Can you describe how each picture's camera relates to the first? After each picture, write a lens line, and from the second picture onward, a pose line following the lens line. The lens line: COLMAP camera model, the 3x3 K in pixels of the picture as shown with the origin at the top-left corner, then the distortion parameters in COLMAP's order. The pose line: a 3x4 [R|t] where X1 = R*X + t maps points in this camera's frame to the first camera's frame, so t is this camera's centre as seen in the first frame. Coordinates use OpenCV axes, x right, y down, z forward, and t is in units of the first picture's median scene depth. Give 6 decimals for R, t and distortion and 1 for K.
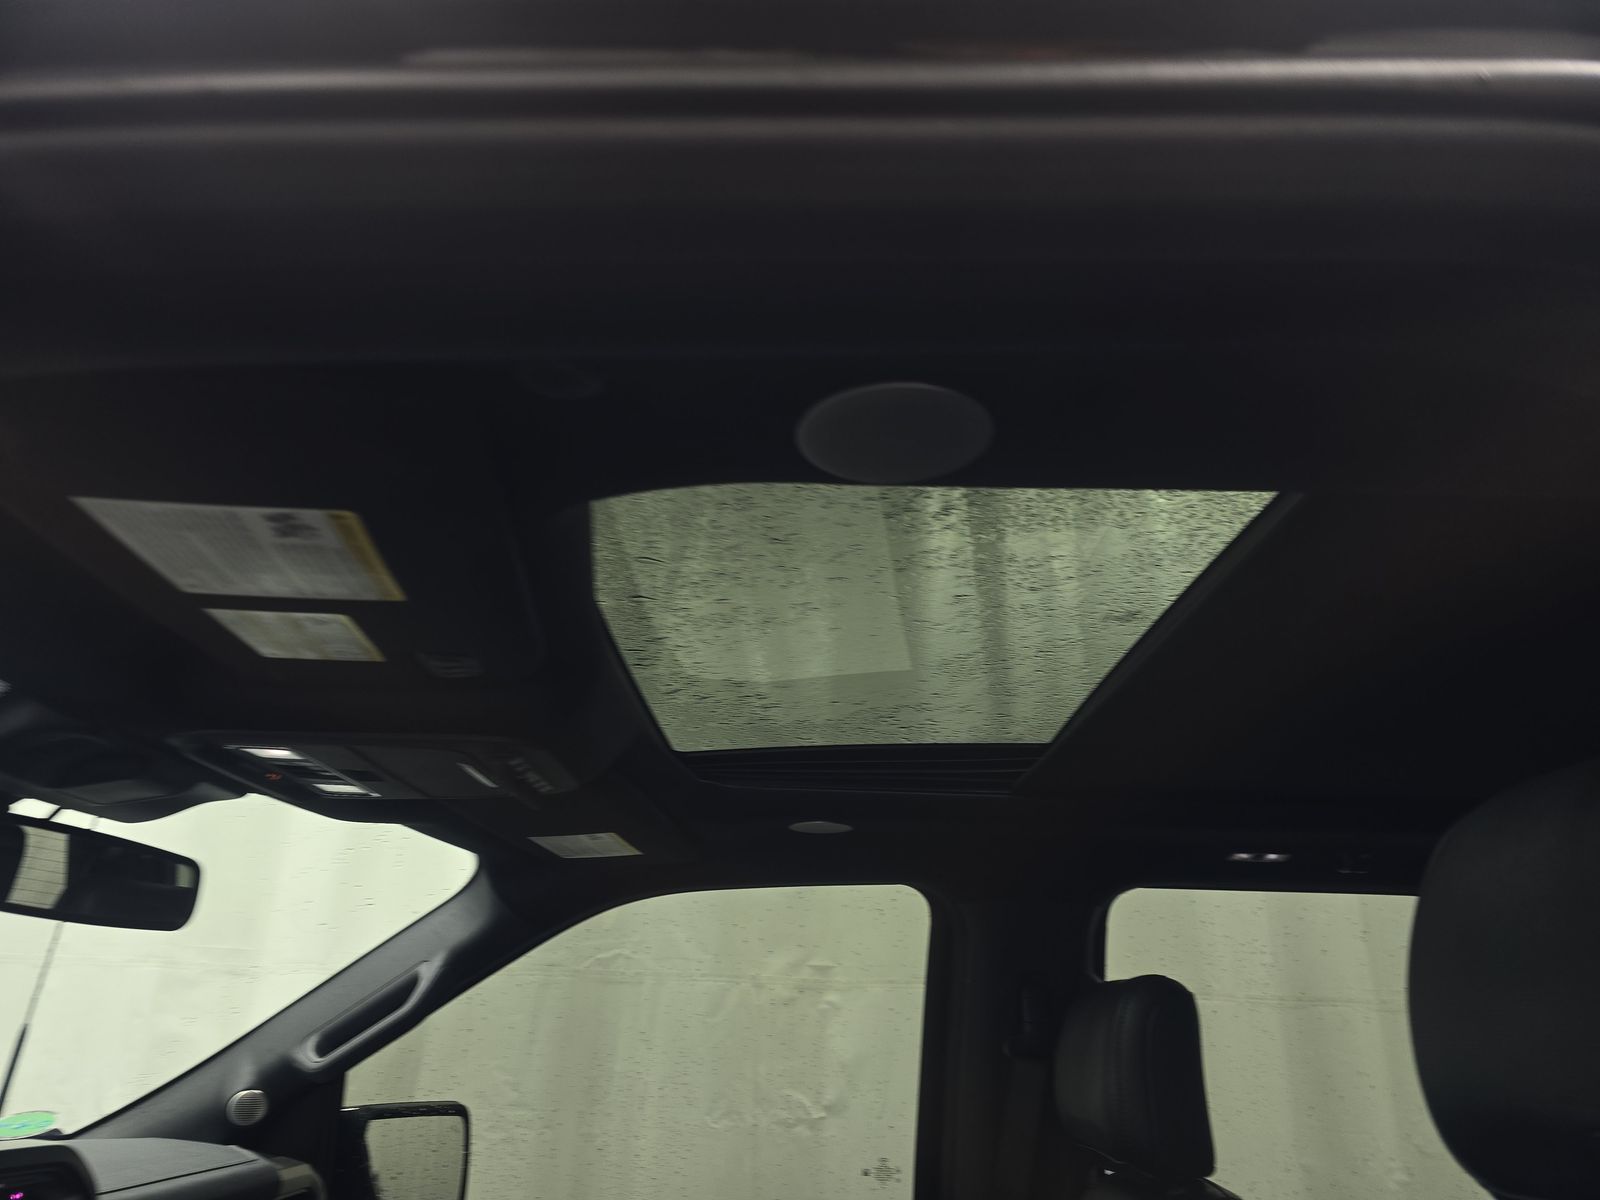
lens RADIAL K [[1041.1, 0, 794.8], [0, 1041.1, 593.9], [0, 0, 1]] dist [0.049994, -0.044208]
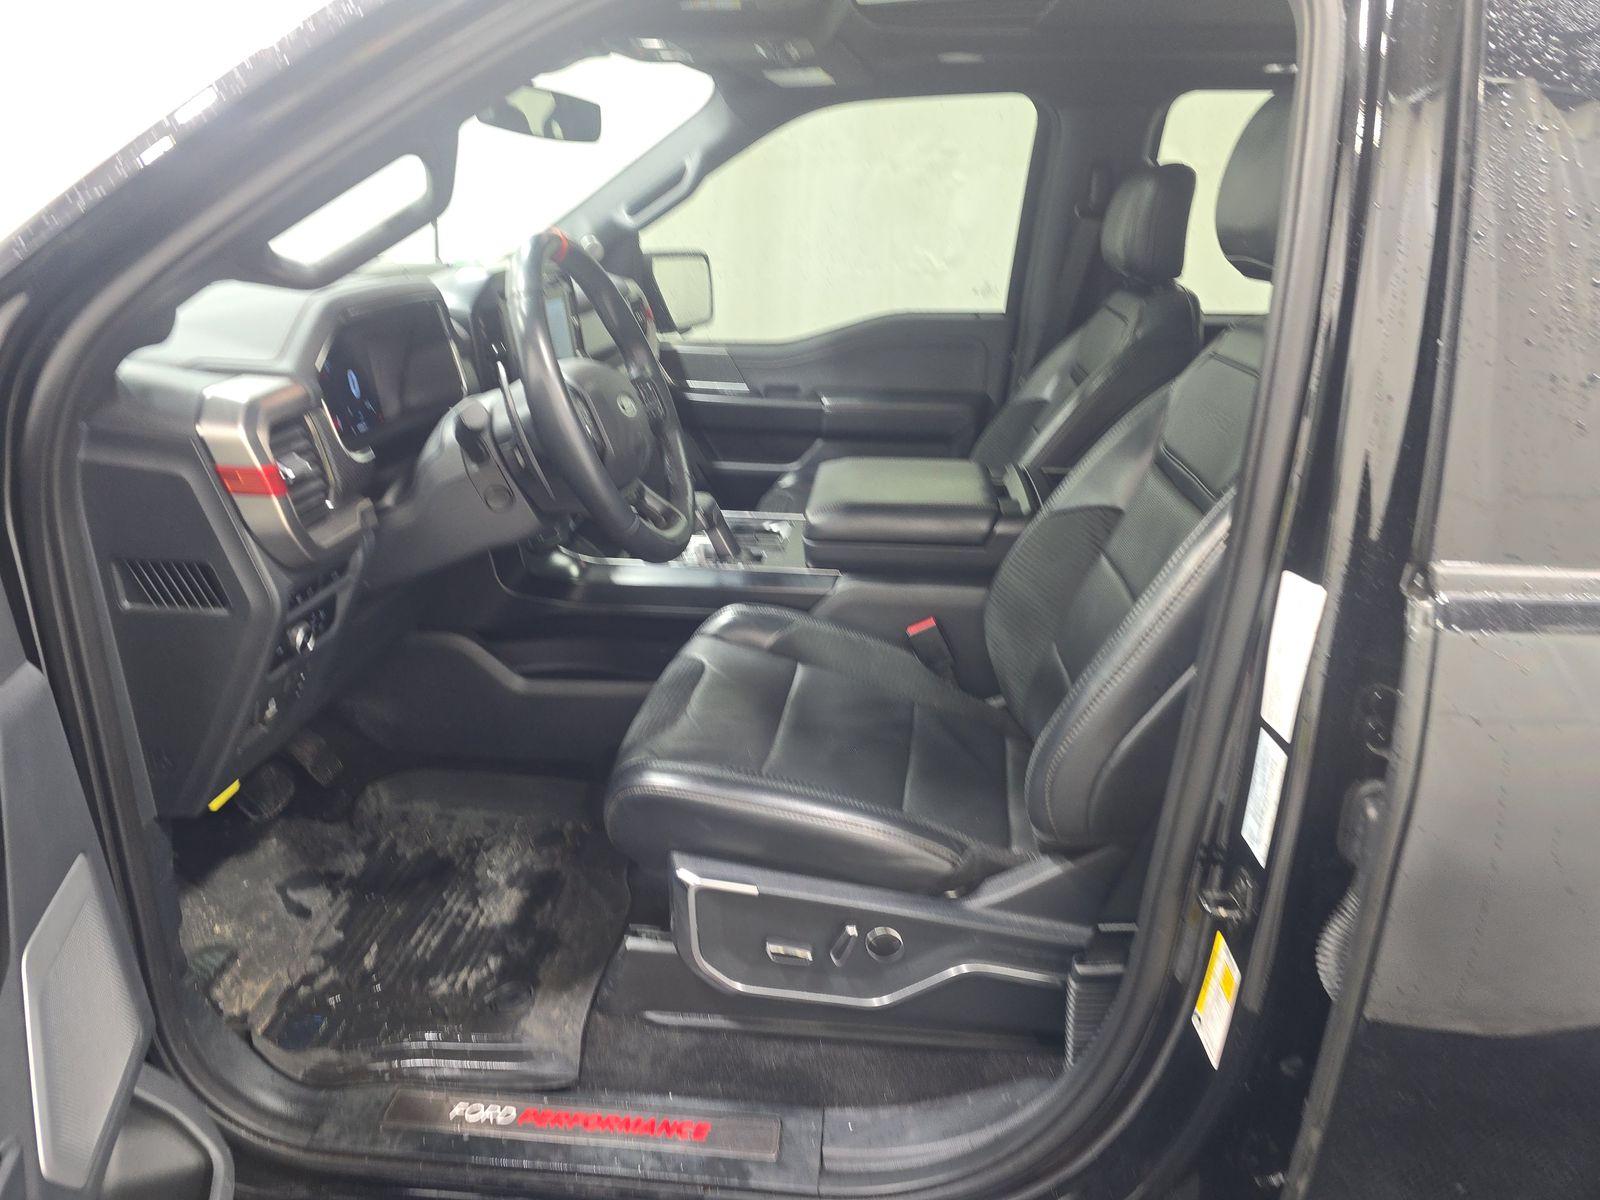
lens RADIAL K [[1041.1, 0, 794.8], [0, 1041.1, 593.9], [0, 0, 1]] dist [0.049994, -0.044208]
pose [[0.994514, 0.028500, -0.100650, -0.031111], [0.047551, 0.733855, 0.677640, -0.197252], [0.093175, -0.678708, 0.728474, -0.495377]]
